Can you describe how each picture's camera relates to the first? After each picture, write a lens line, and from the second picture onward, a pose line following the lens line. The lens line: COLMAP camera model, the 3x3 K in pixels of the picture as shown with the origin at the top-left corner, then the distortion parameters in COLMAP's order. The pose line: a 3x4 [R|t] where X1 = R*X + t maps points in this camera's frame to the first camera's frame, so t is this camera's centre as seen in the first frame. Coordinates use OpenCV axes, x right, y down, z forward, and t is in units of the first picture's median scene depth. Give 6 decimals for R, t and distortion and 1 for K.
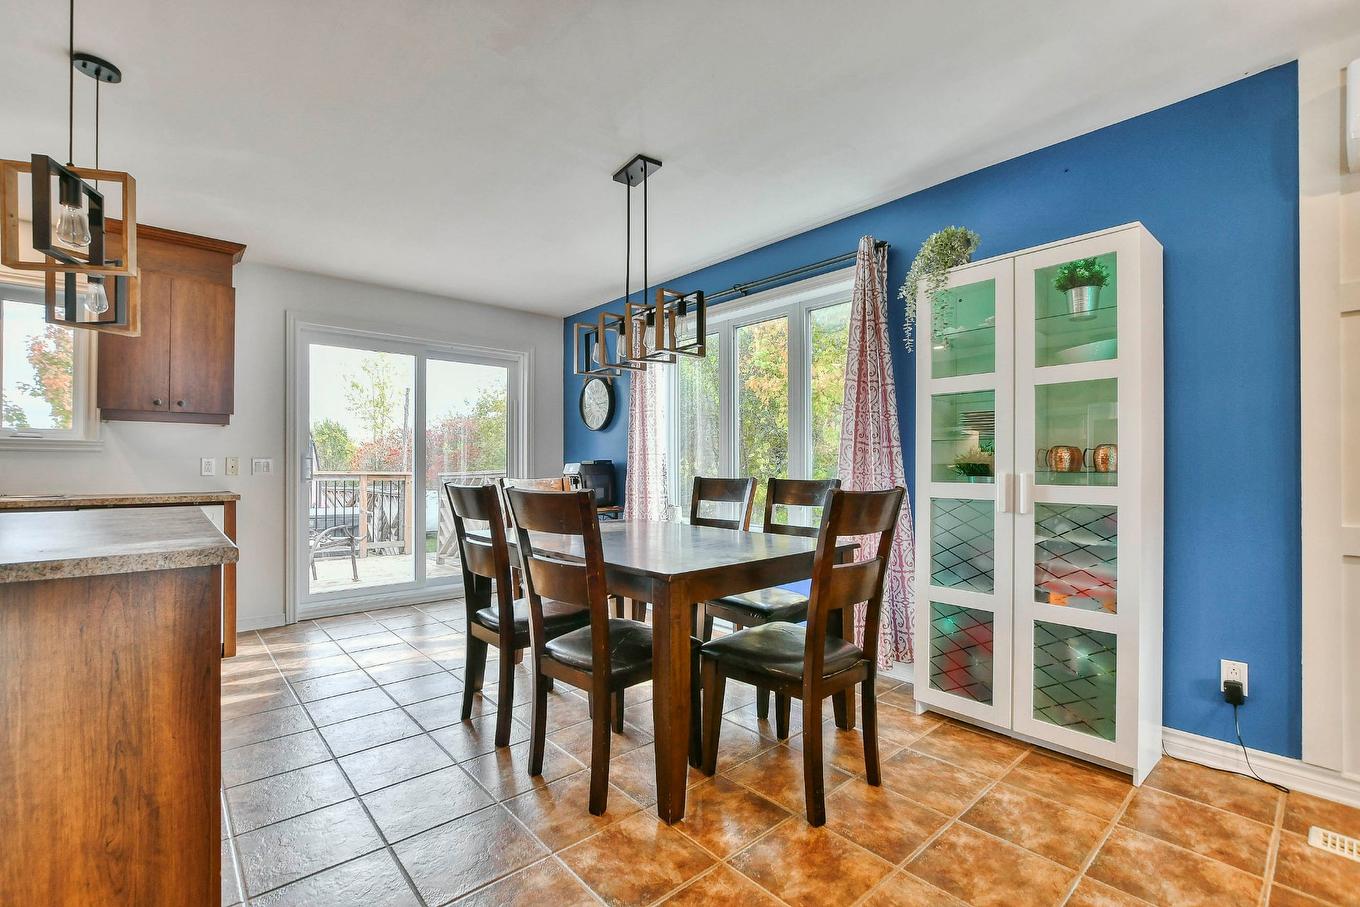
lens RADIAL K [[599.6, 0, 674.2], [0, 599.6, 463.2], [0, 0, 1]] dist [-0.020177, 0.000377]
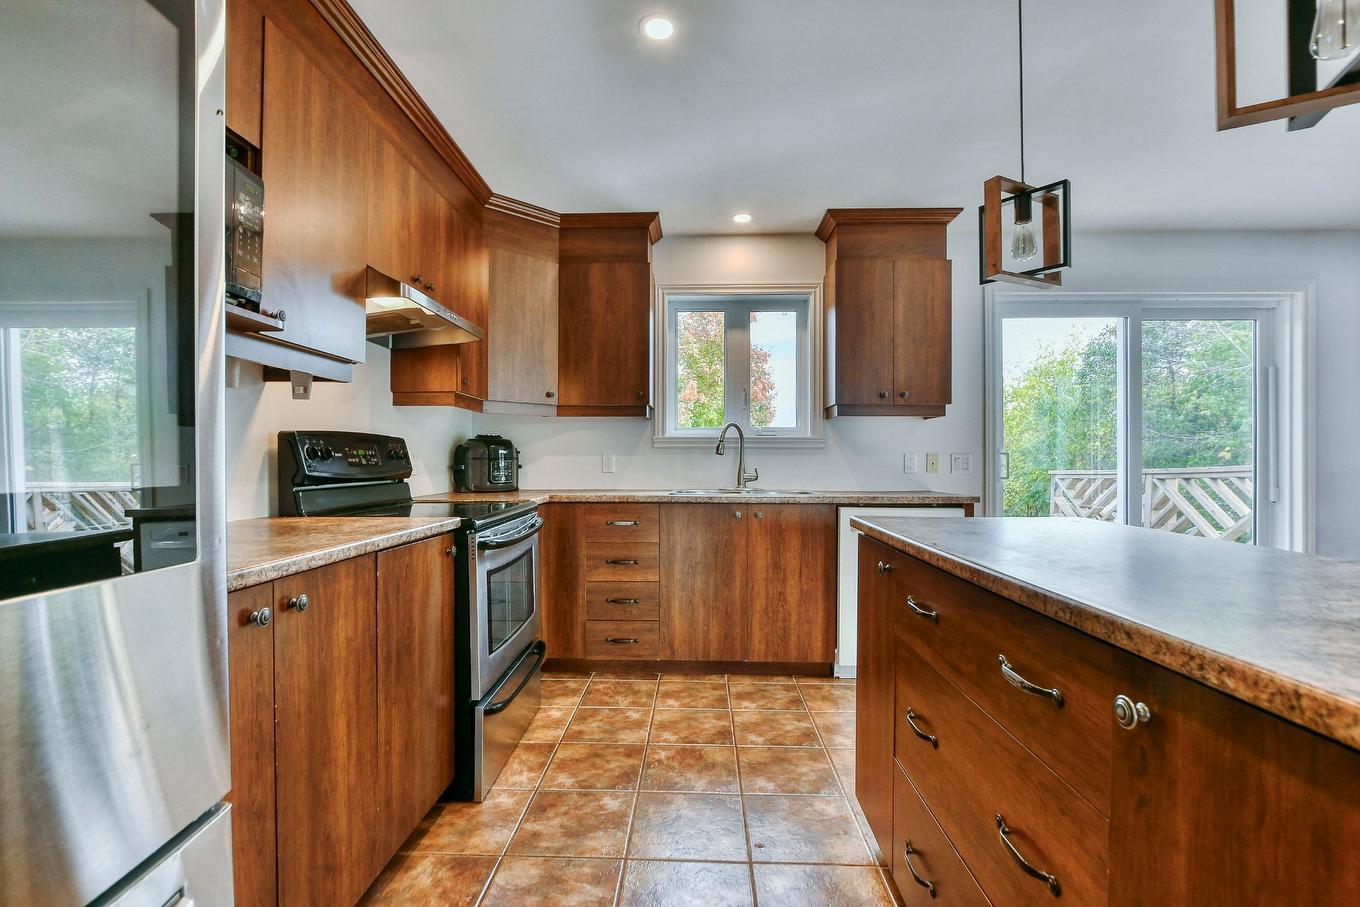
lens RADIAL K [[599.6, 0, 674.2], [0, 599.6, 463.2], [0, 0, 1]] dist [-0.020177, 0.000377]
pose [[0.727525, 0.000782, -0.686081, -0.680397], [0.003134, 0.999985, 0.004463, 0.000403], [0.686074, -0.005397, 0.727512, 0.112717]]
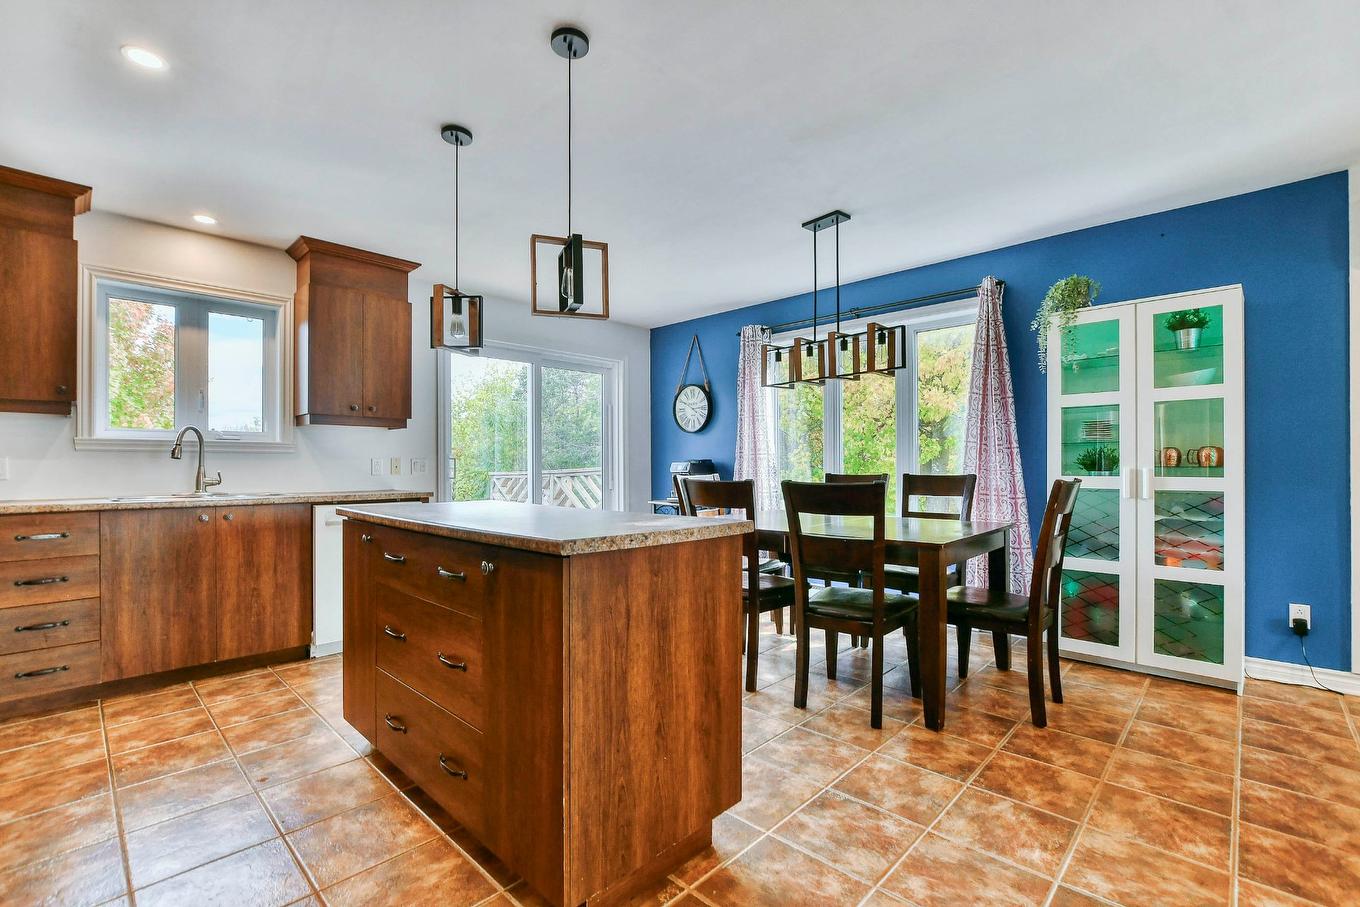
lens RADIAL K [[606.4, 0, 668.3], [0, 606.4, 464.9], [0, 0, 1]] dist [-0.018934, 0.000729]
pose [[0.996675, -0.003869, 0.081388, -0.566762], [0.003559, 0.999986, 0.003942, 0.000123], [-0.081402, -0.003639, 0.996675, -0.235071]]
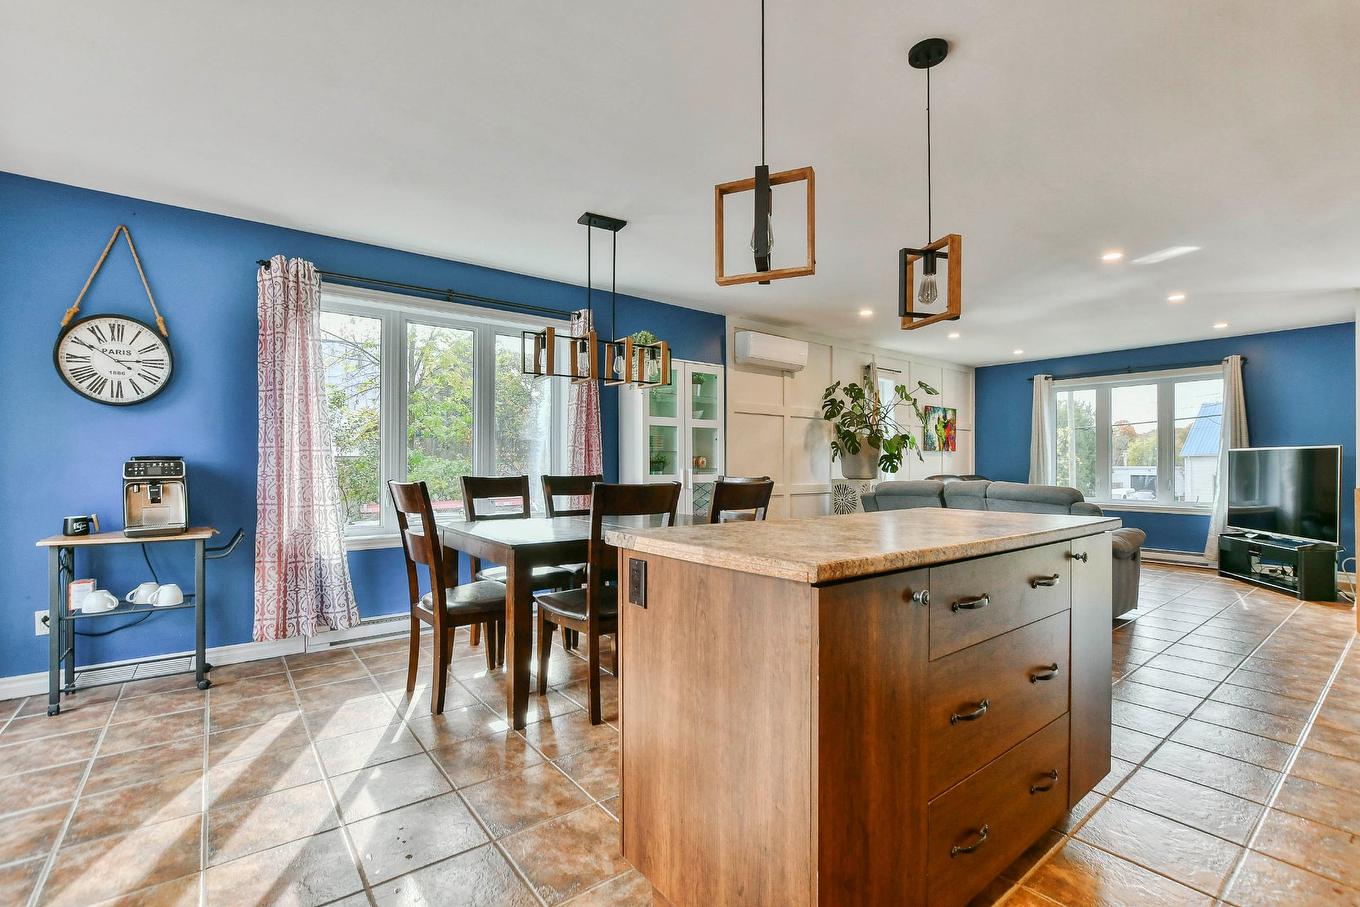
lens RADIAL K [[599.6, 0, 674.2], [0, 599.6, 463.2], [0, 0, 1]] dist [-0.020177, 0.000377]
pose [[0.065794, 0.002868, 0.997829, -1.471503], [-0.006765, 0.999974, -0.002428, 0.001101], [-0.997810, -0.006591, 0.065812, 0.898766]]
